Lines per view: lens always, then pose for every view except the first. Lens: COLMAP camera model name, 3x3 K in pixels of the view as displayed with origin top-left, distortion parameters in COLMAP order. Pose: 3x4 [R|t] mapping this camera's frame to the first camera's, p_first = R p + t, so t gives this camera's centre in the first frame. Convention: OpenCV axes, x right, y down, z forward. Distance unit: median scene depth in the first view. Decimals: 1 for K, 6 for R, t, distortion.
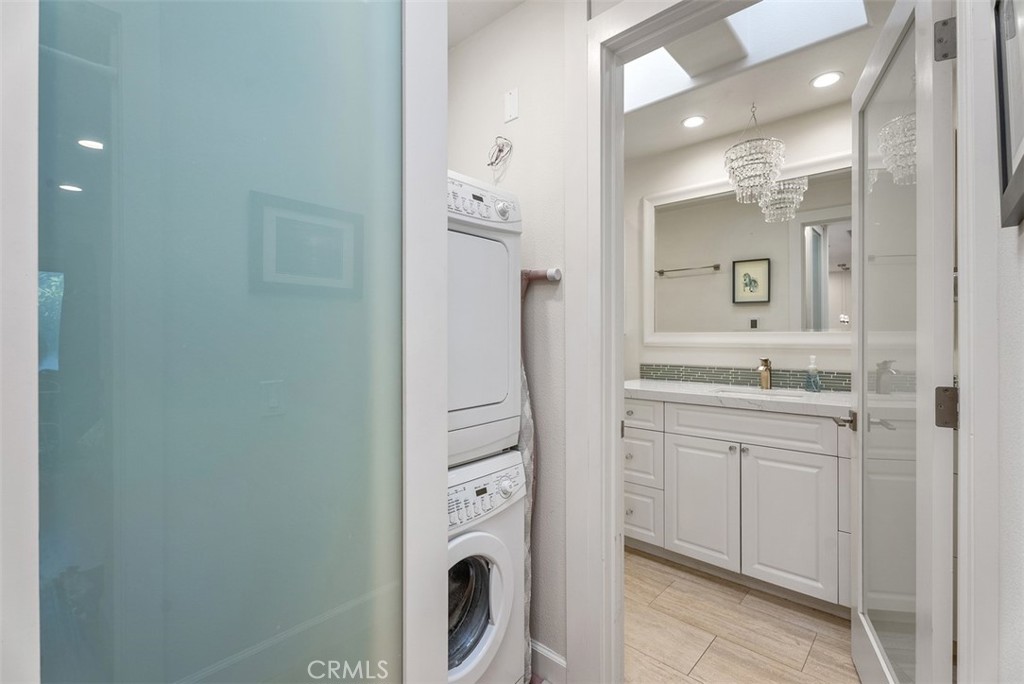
lens RADIAL K [[459.1, 0, 518.4], [0, 459.1, 336.7], [0, 0, 1]] dist [-0.000110, -0.000214]
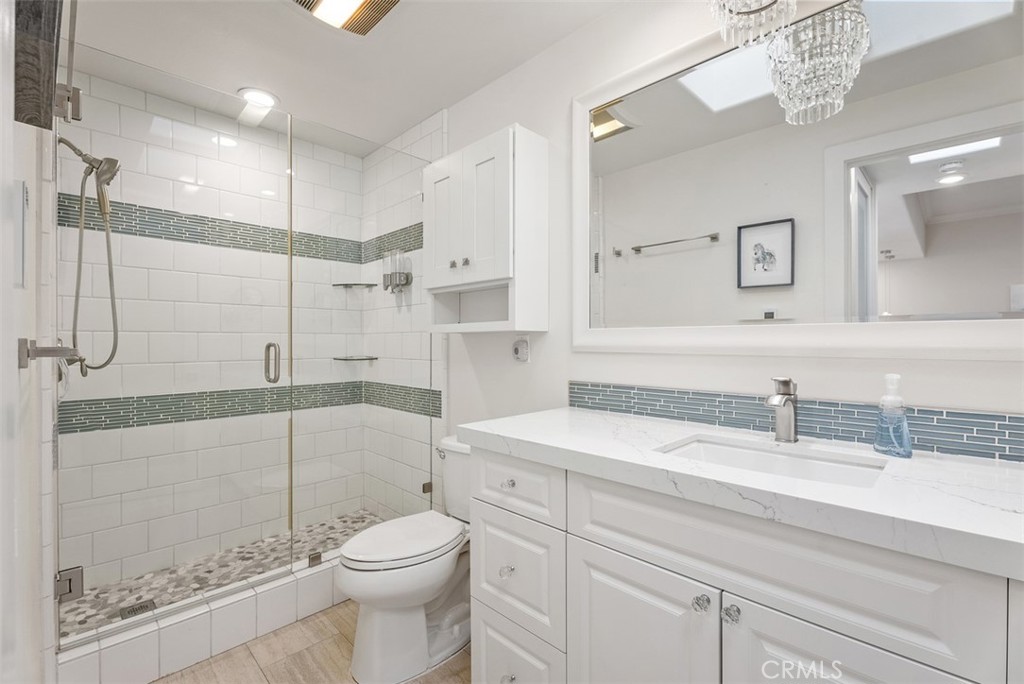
lens RADIAL K [[453.6, 0, 512.0], [0, 453.6, 342.0], [0, 0, 1]] dist [0.000465, -0.000145]
pose [[0.998543, 0.001044, -0.053950, 0.244132], [-0.000967, 0.999998, 0.001458, 0.007859], [0.053952, -0.001404, 0.998543, 0.447800]]
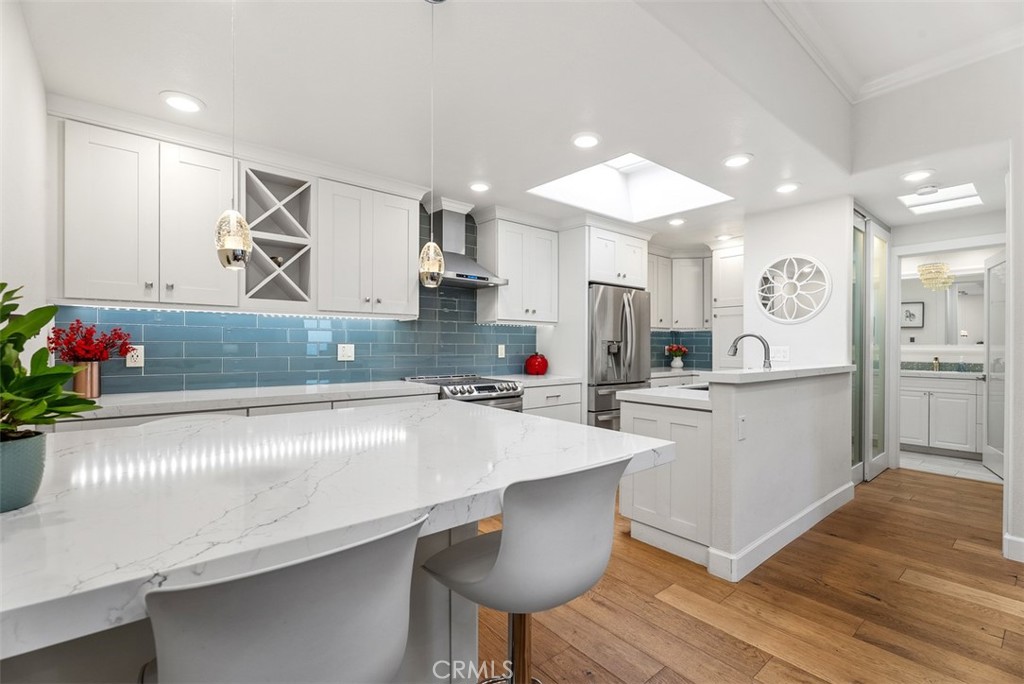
lens RADIAL K [[466.8, 0, 511.9], [0, 466.8, 358.1], [0, 0, 1]] dist [-0.002532, -0.000689]
pose [[0.991220, 0.003347, -0.132177, -1.028936], [0.000015, 0.999677, 0.025425, -0.005345], [0.132220, -0.025204, 0.990900, -1.284664]]
